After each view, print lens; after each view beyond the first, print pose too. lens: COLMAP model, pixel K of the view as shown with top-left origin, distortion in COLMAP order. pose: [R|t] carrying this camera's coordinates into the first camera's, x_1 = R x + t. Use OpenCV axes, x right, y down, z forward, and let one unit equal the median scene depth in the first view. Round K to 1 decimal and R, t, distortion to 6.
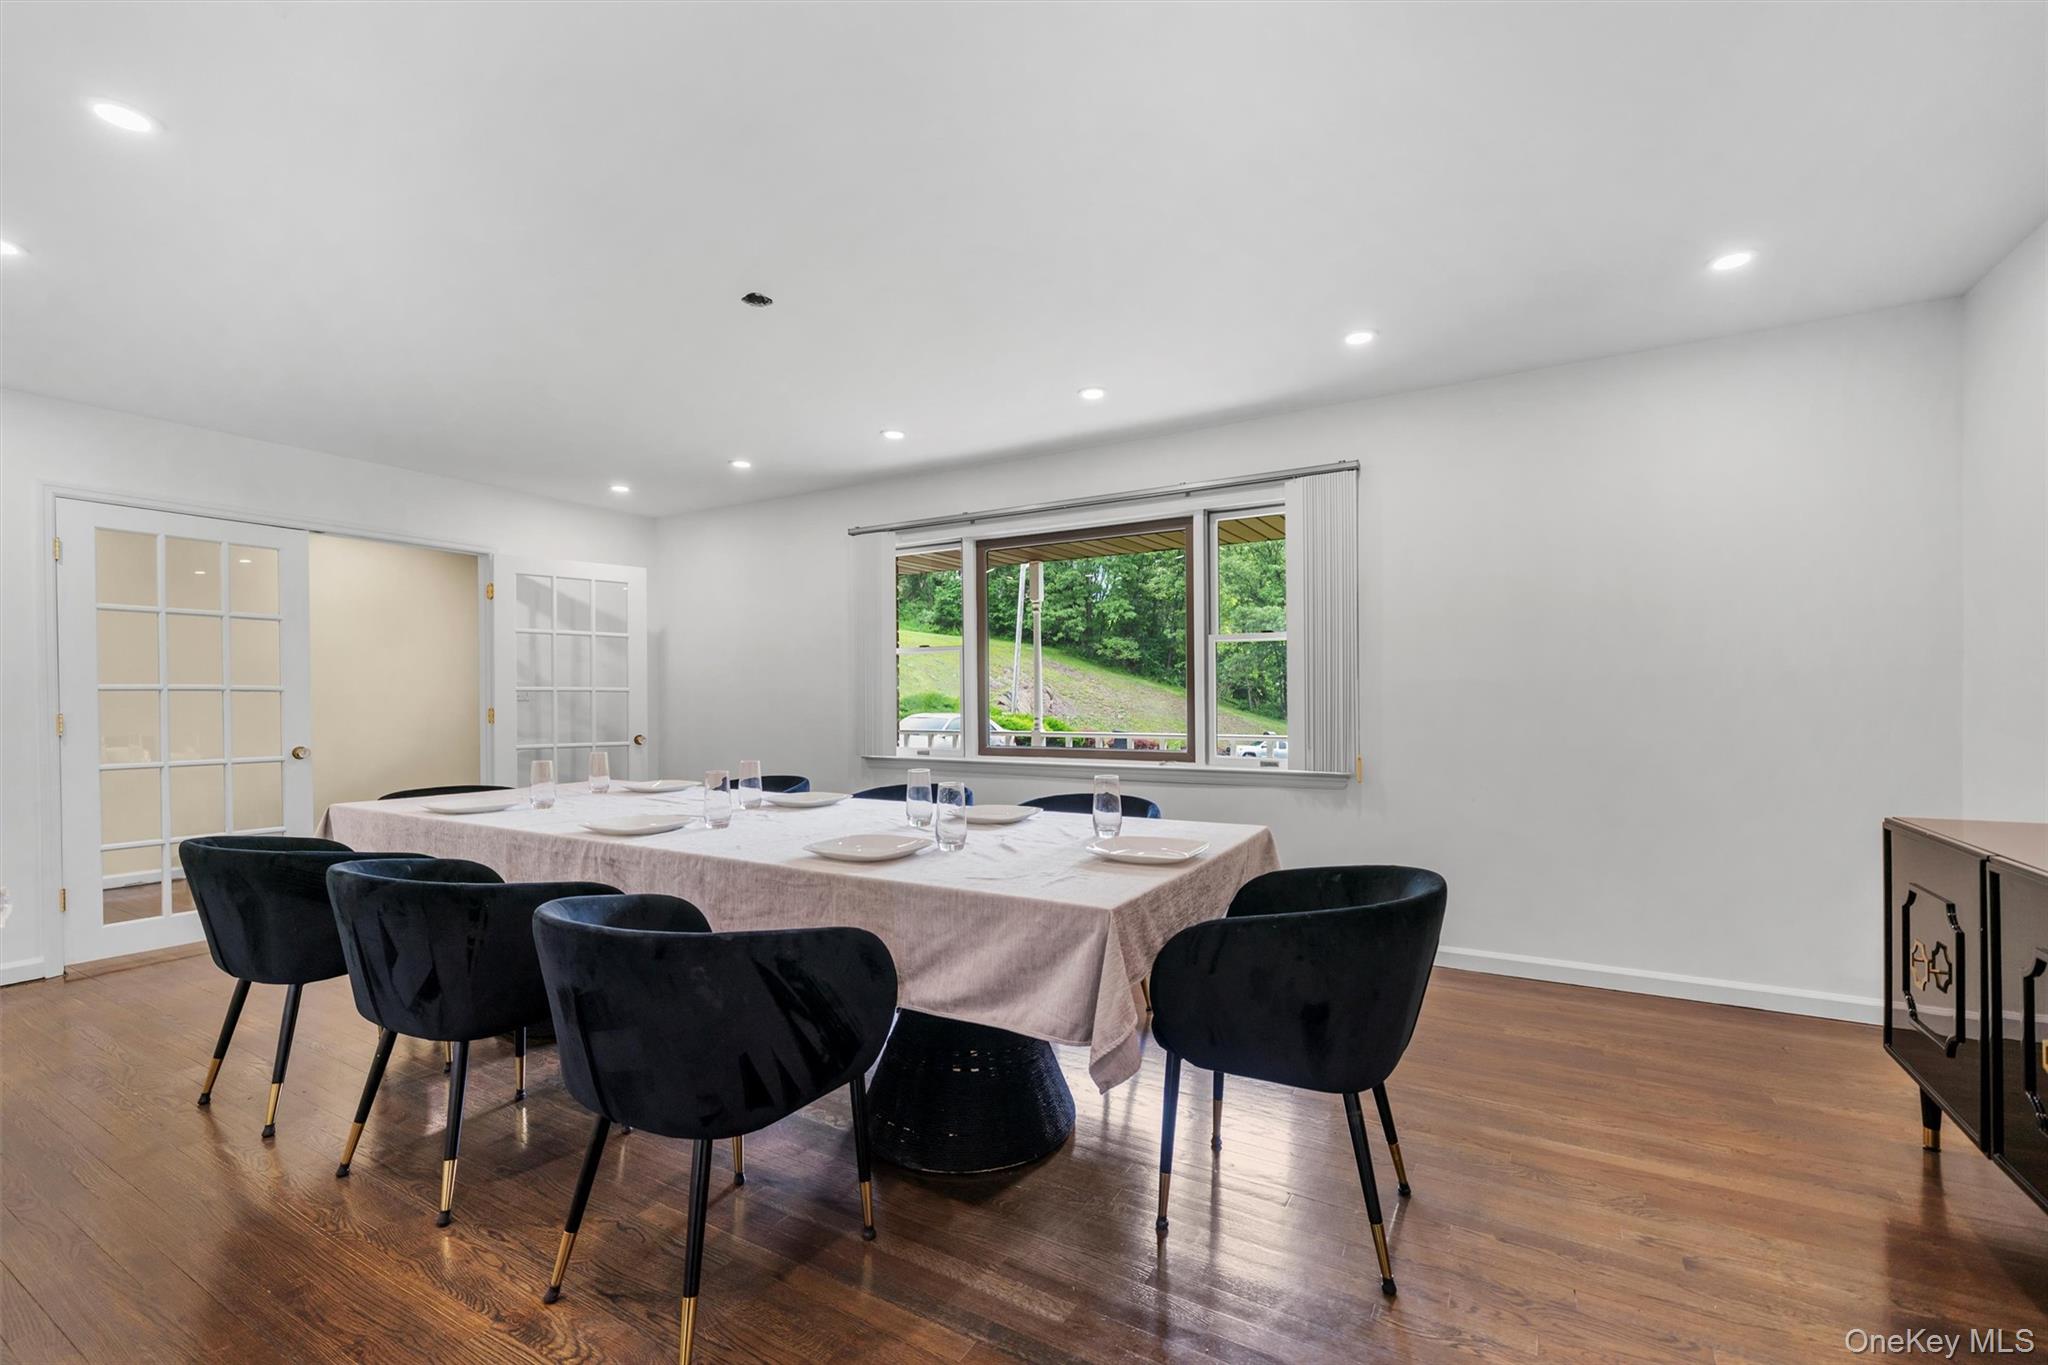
lens RADIAL K [[886.6, 0, 1019.7], [0, 886.6, 700.6], [0, 0, 1]] dist [0.002858, 0.000358]
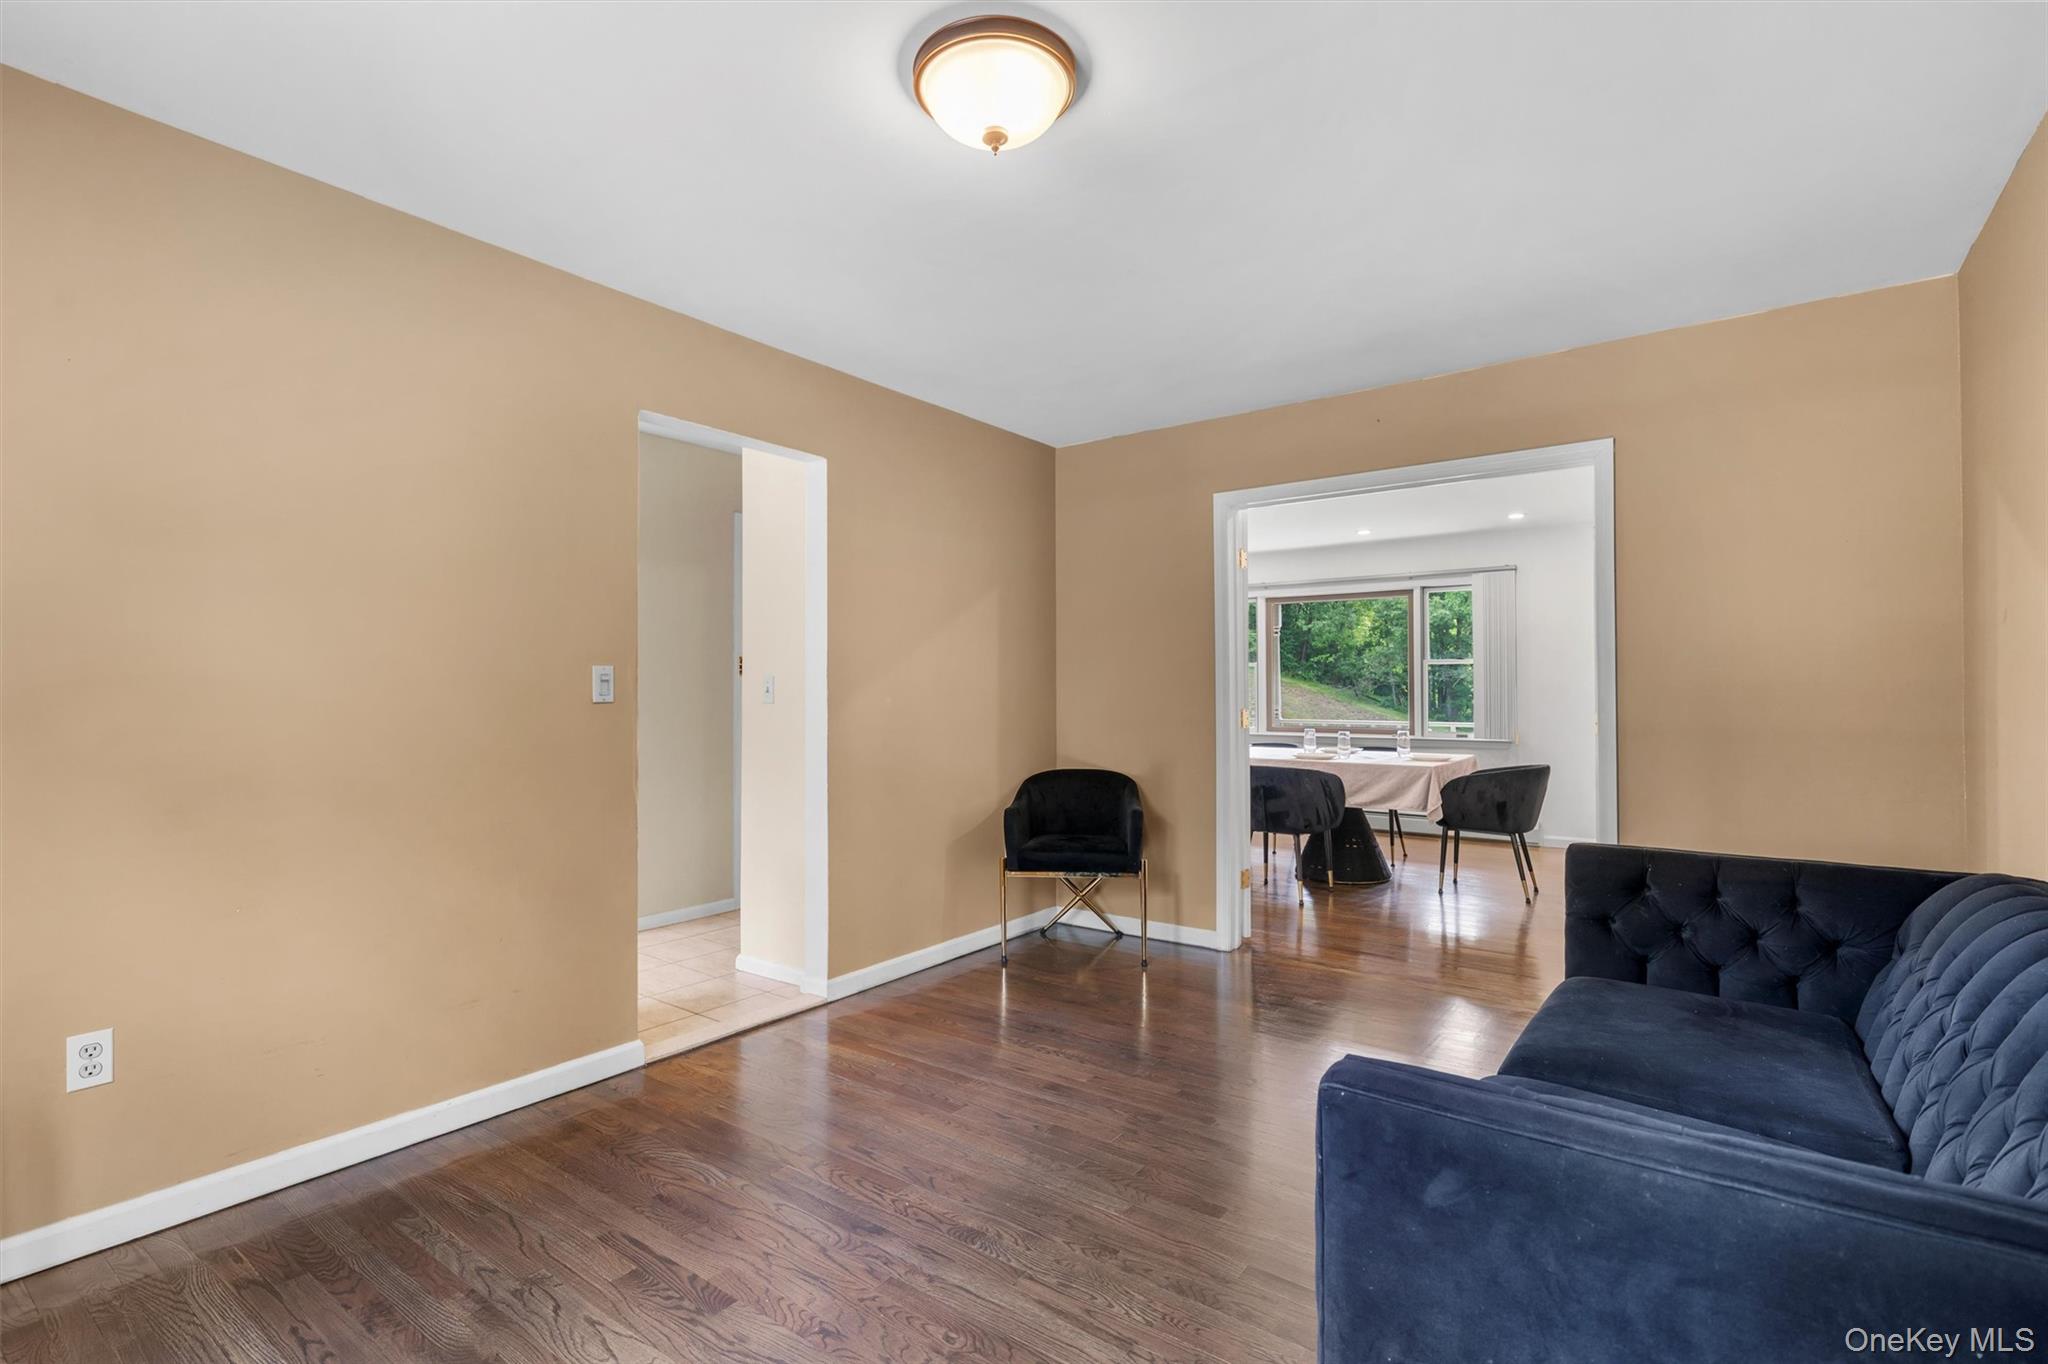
lens RADIAL K [[944.1, 0, 1019.8], [0, 944.1, 679.1], [0, 0, 1]] dist [0.001138, 0.000024]
pose [[0.992762, 0.003535, -0.120045, -0.361534], [-0.005629, 0.999838, -0.017109, -0.001701], [0.119965, 0.017661, 0.992621, -0.950159]]
